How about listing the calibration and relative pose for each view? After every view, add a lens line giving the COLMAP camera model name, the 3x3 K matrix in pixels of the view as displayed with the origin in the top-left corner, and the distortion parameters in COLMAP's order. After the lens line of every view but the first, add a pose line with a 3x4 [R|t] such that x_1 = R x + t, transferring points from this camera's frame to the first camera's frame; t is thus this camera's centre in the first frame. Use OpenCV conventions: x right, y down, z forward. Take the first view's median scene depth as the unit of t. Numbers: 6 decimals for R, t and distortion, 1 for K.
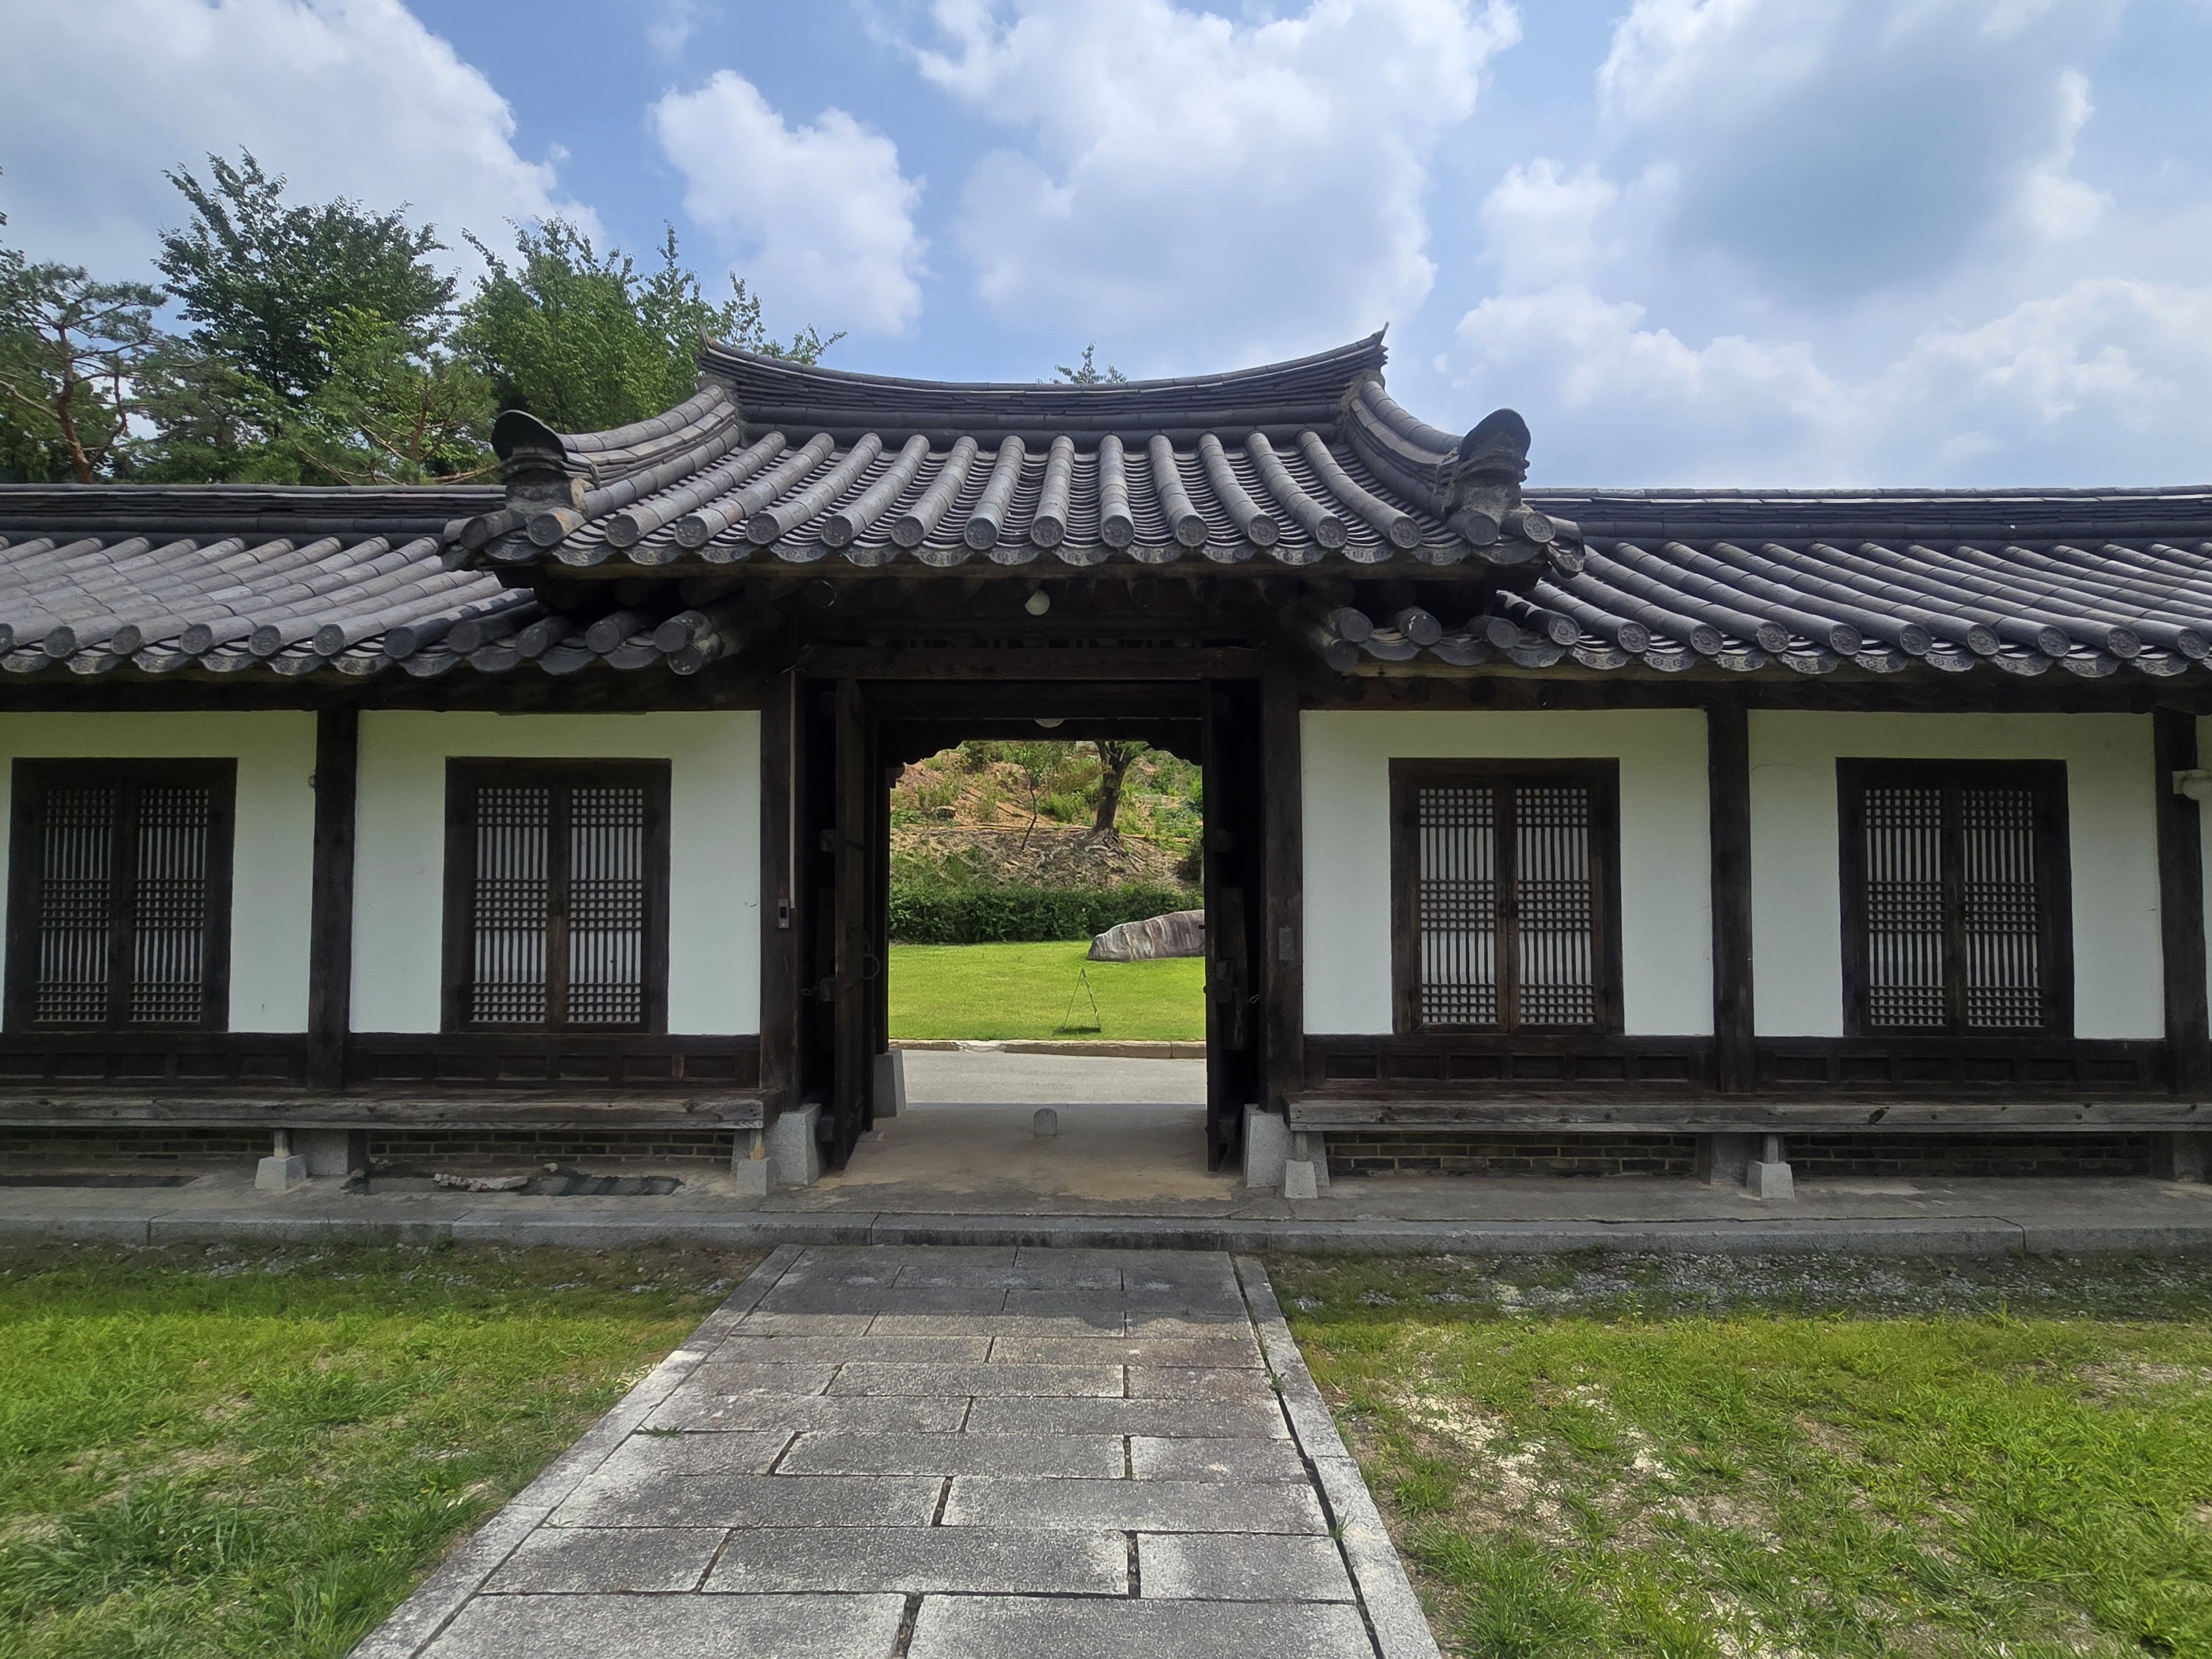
lens RADIAL K [[1199.6, 0, 1111.0], [0, 1199.6, 831.8], [0, 0, 1]] dist [-0.002521, -0.003035]
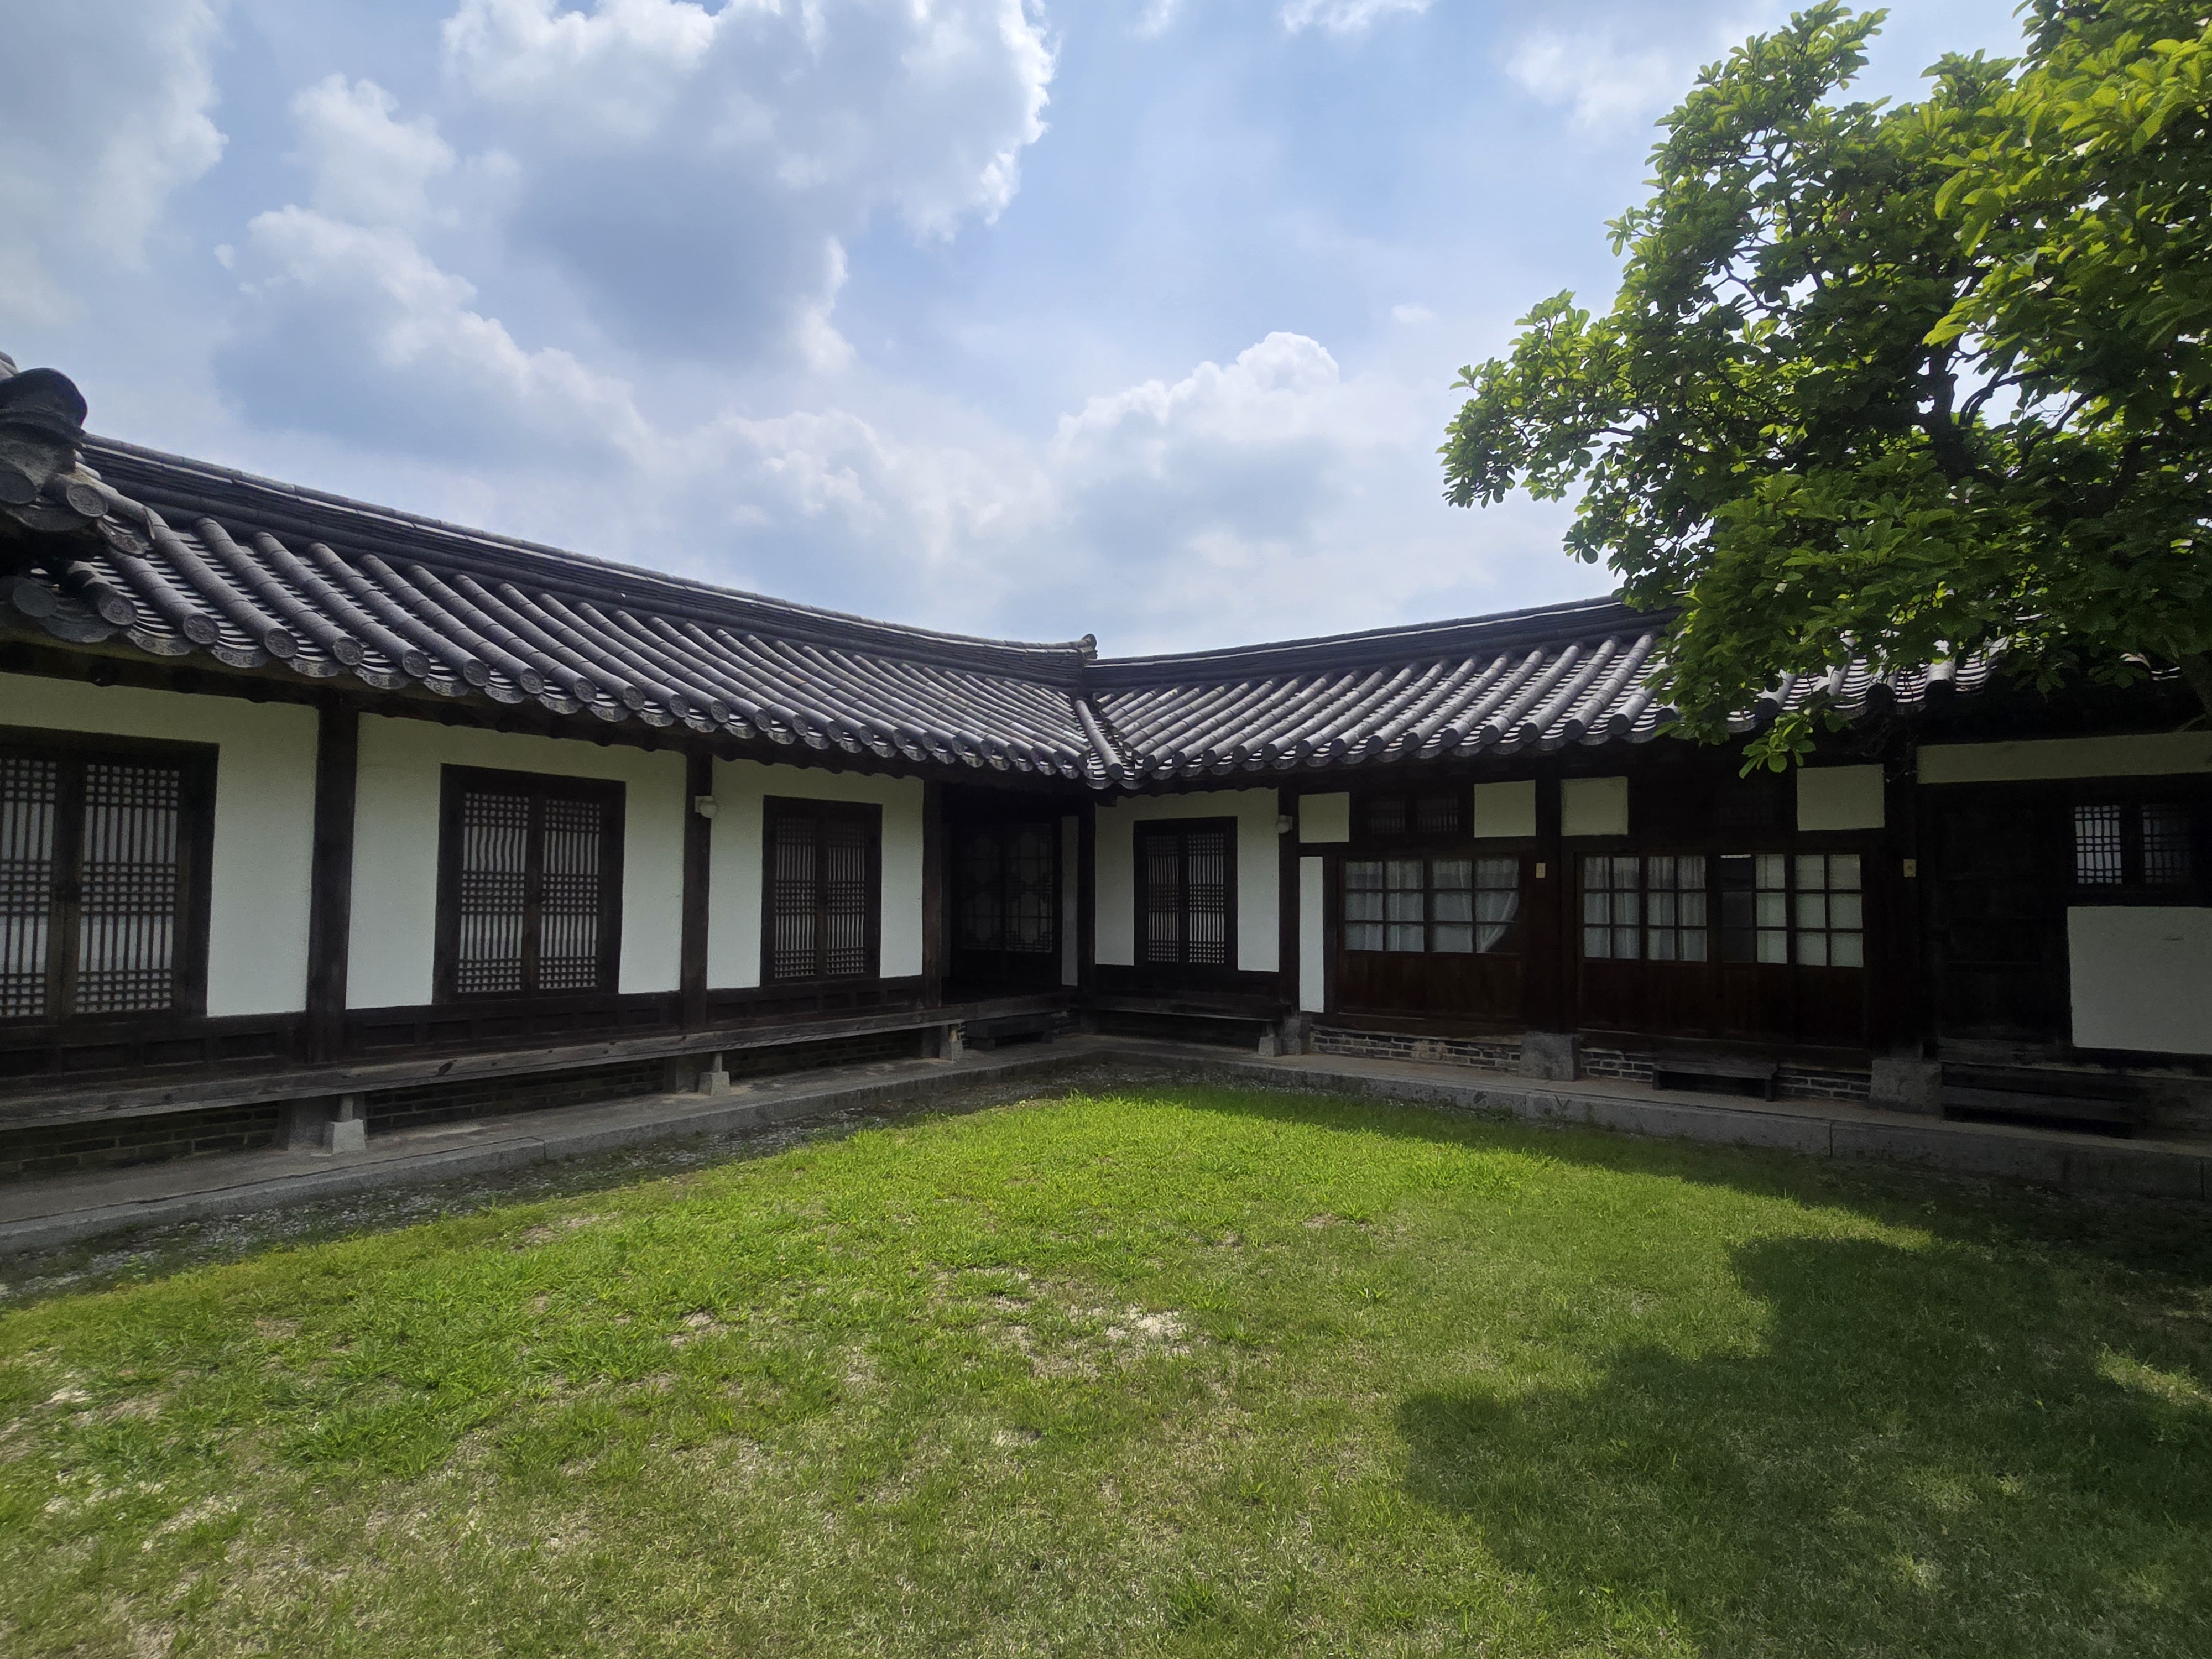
lens RADIAL K [[1199.6, 0, 1111.0], [0, 1199.6, 831.8], [0, 0, 1]] dist [-0.002521, -0.003035]
pose [[0.602407, 0.047776, 0.796758, 0.076204], [-0.047887, 0.998572, -0.023671, 0.000785], [-0.796751, -0.023895, 0.603835, -0.216269]]
